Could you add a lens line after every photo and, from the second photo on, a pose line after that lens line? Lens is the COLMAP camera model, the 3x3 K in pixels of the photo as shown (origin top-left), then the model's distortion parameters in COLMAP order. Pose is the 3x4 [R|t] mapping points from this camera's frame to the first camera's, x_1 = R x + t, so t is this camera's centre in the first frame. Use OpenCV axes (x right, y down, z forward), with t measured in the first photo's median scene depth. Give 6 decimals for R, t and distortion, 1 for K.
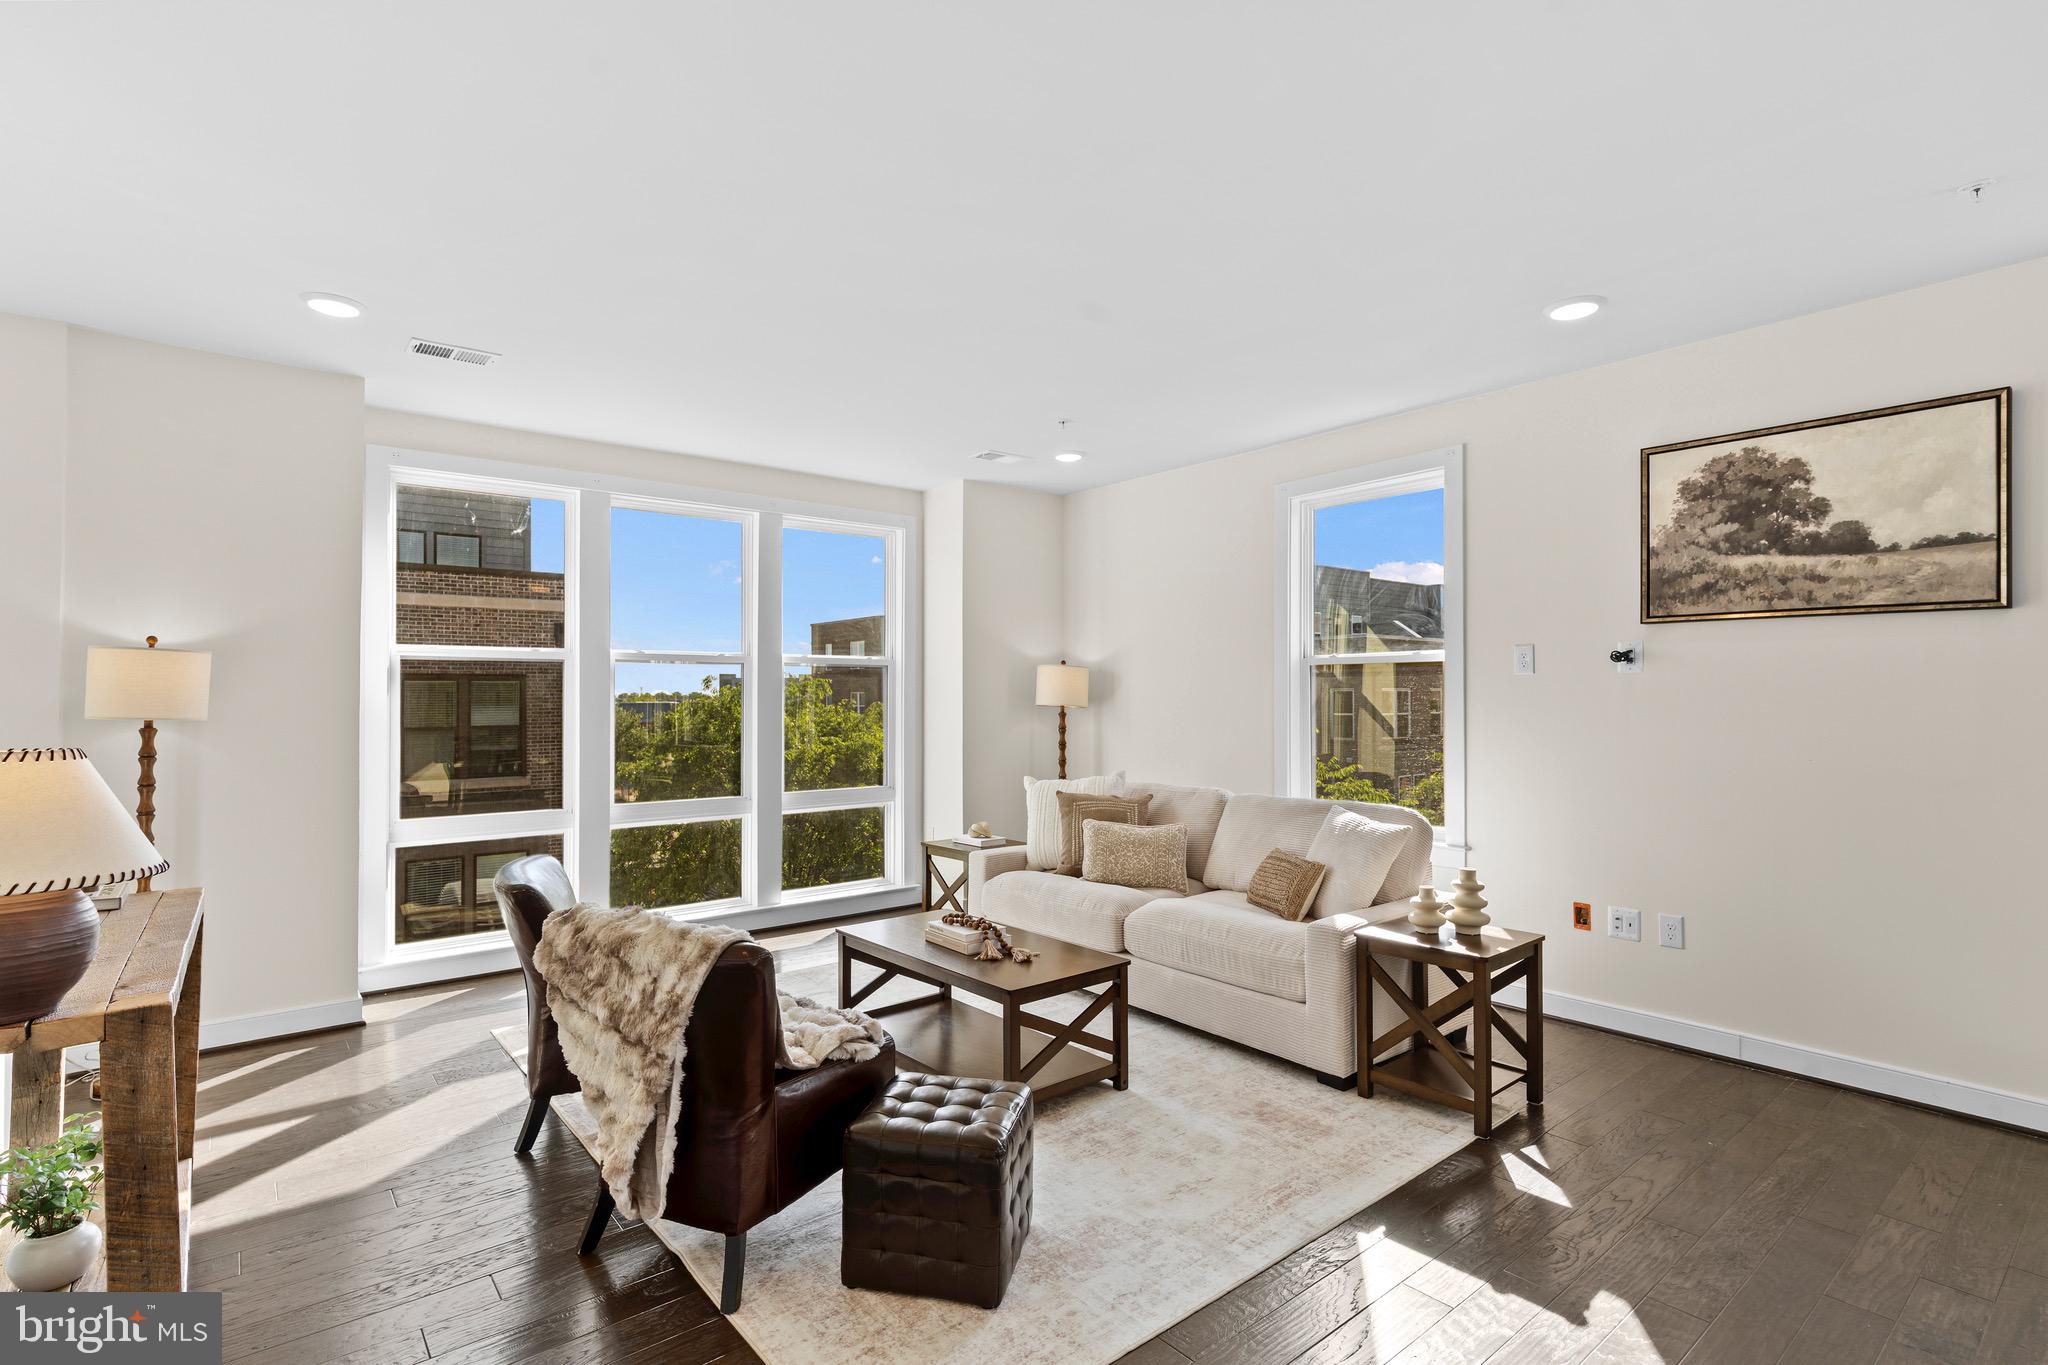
lens RADIAL K [[973.1, 0, 1022.2], [0, 973.1, 693.9], [0, 0, 1]] dist [0.001791, -0.000098]
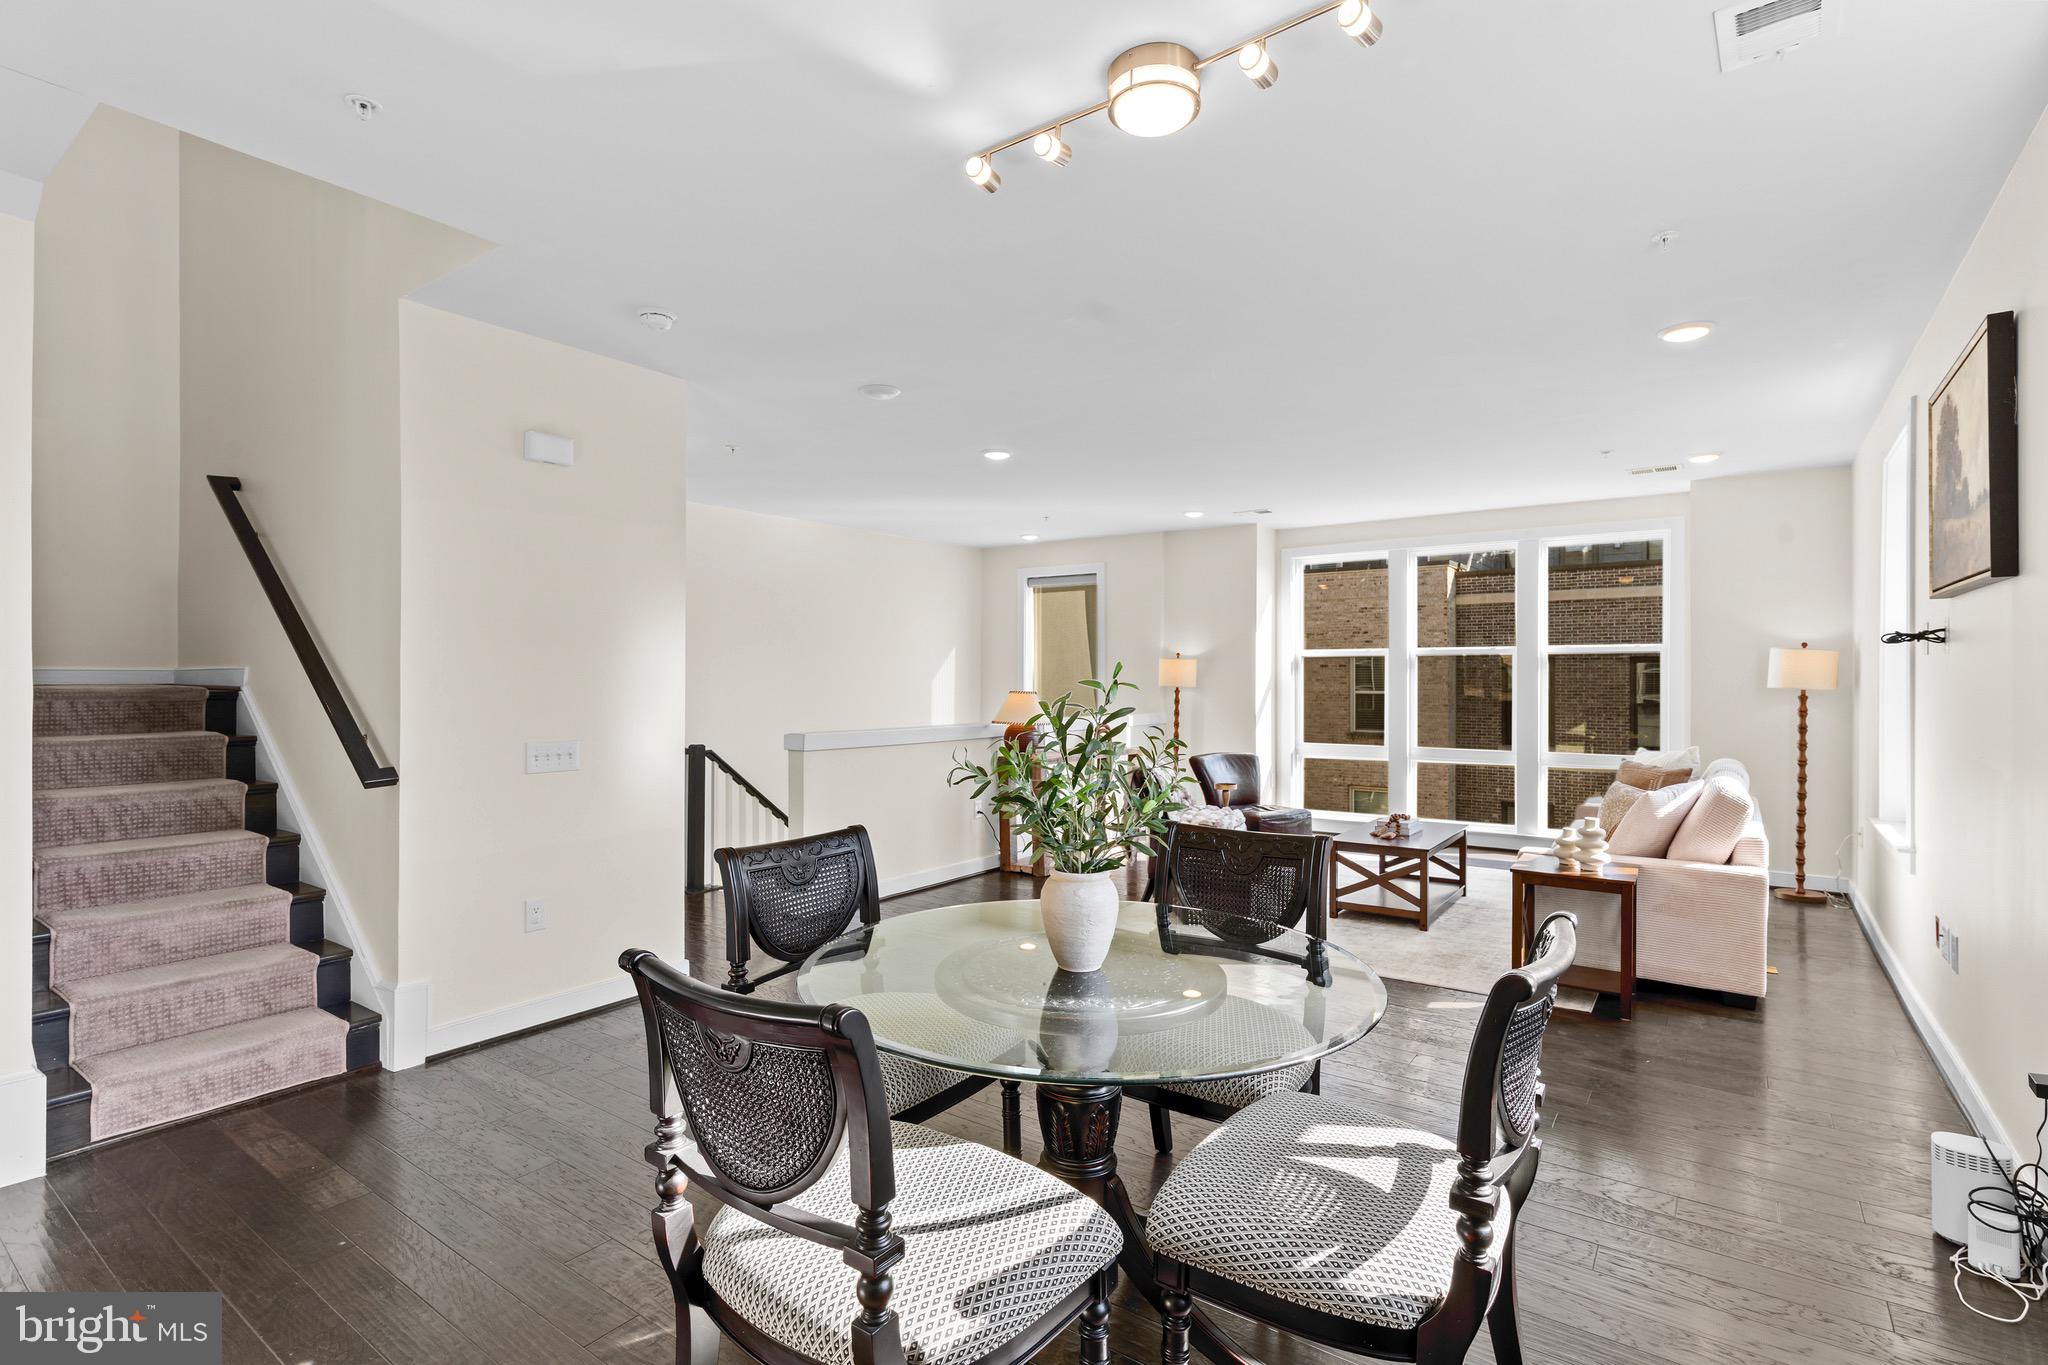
lens RADIAL K [[973.1, 0, 1026.0], [0, 973.1, 667.3], [0, 0, 1]] dist [0.001791, -0.000098]
pose [[0.271206, -0.006521, -0.962499, 1.087581], [0.001293, 0.999979, -0.006410, -0.005972], [0.962520, 0.000494, 0.271209, -0.030355]]
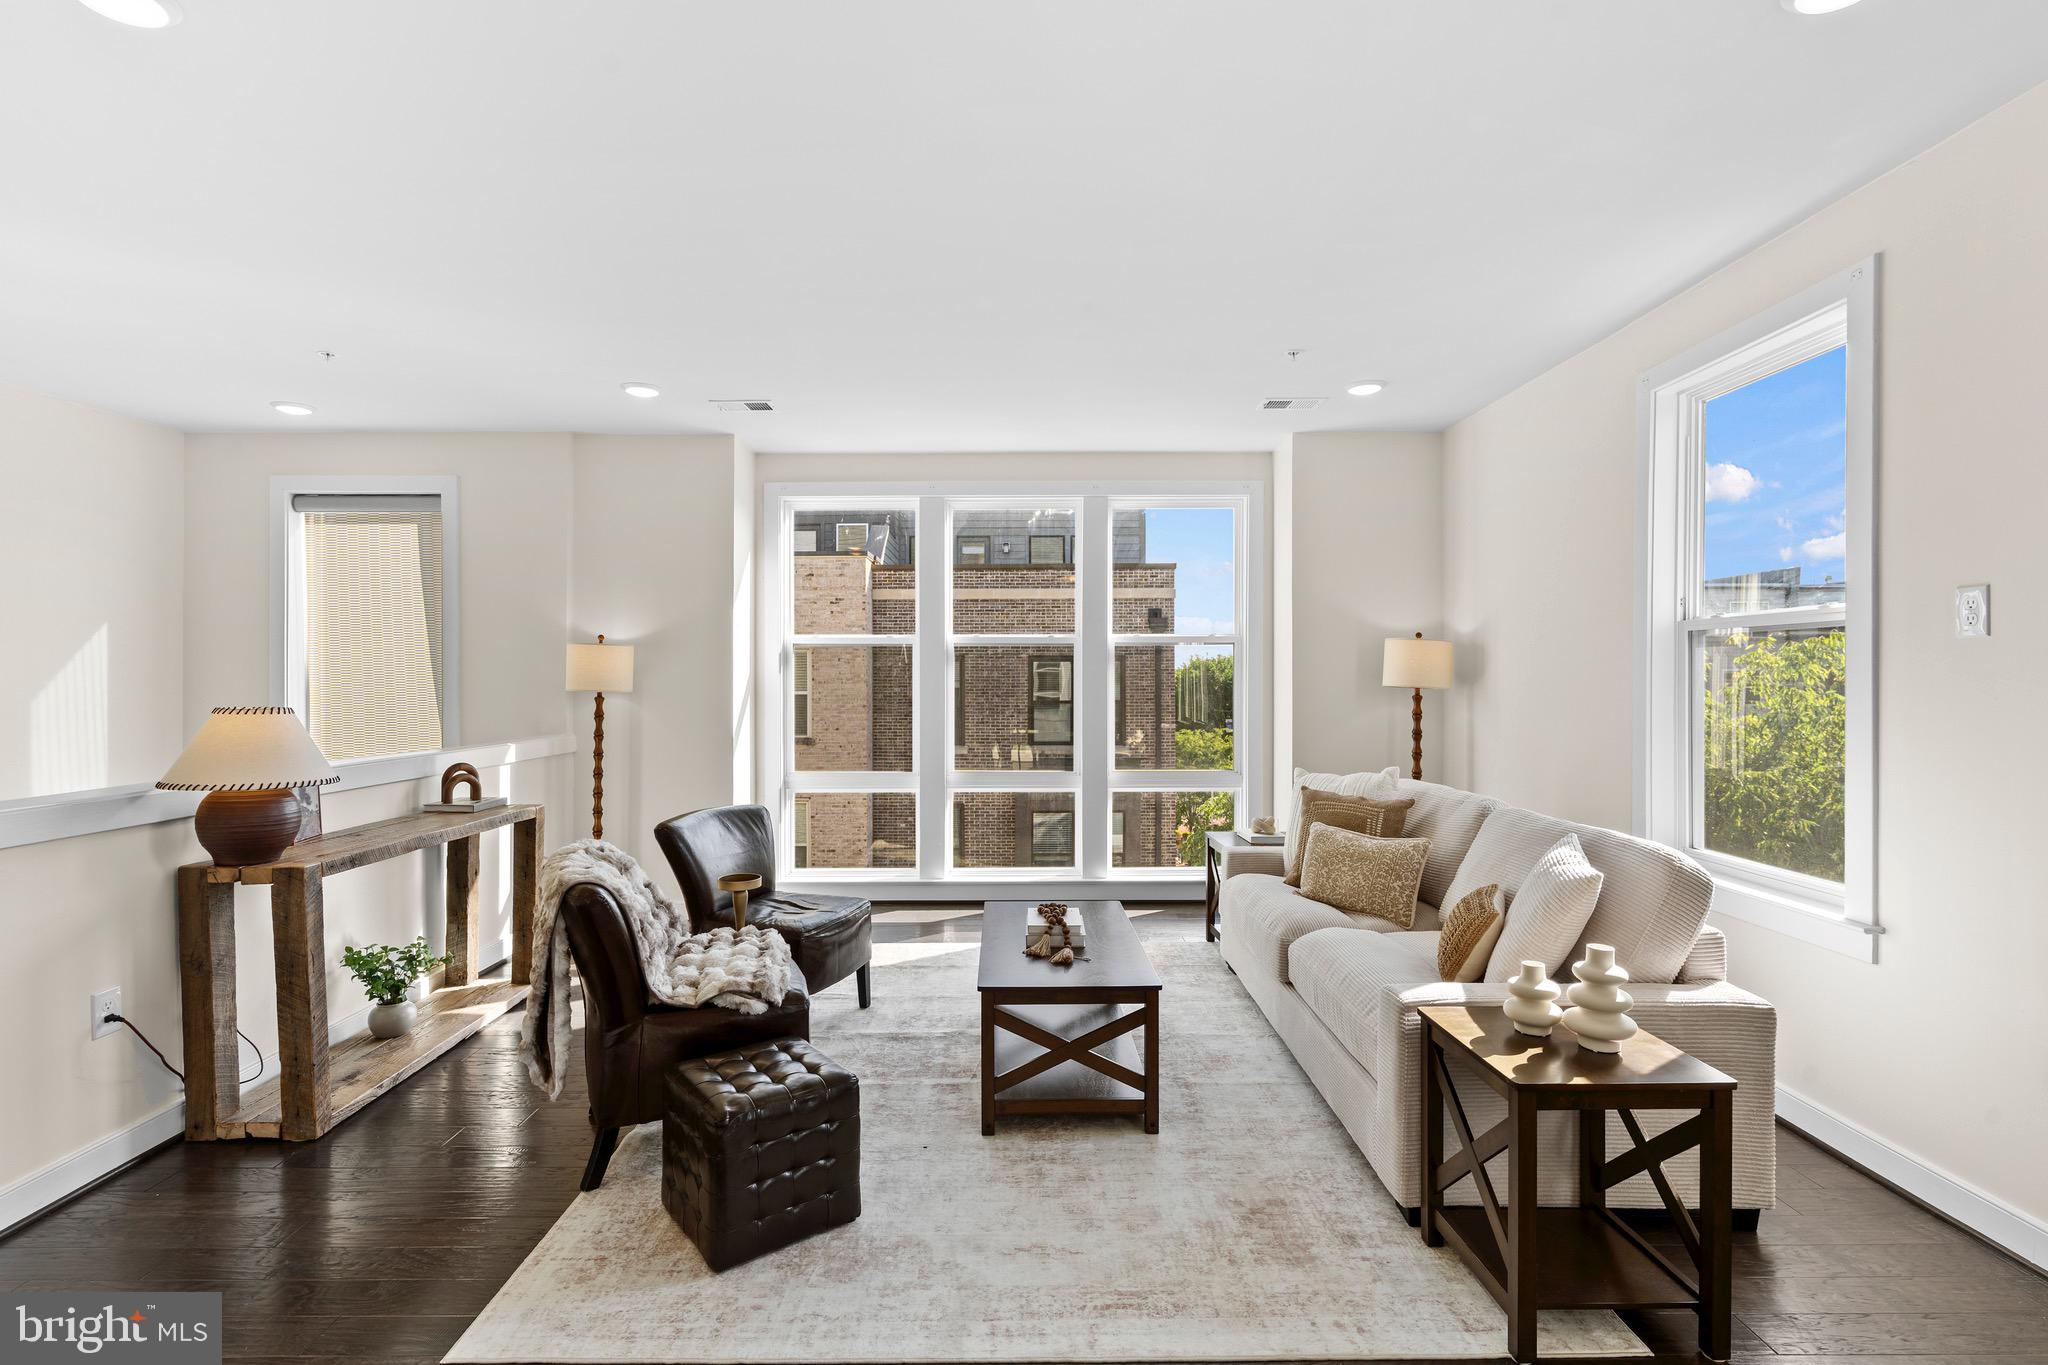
lens RADIAL K [[973.1, 0, 1015.6], [0, 973.1, 680.5], [0, 0, 1]] dist [0.001791, -0.000098]
pose [[0.779076, 0.004530, -0.626914, 0.413230], [0.000800, 0.999966, 0.008220, -0.000979], [0.626929, -0.006906, 0.779045, 0.193722]]
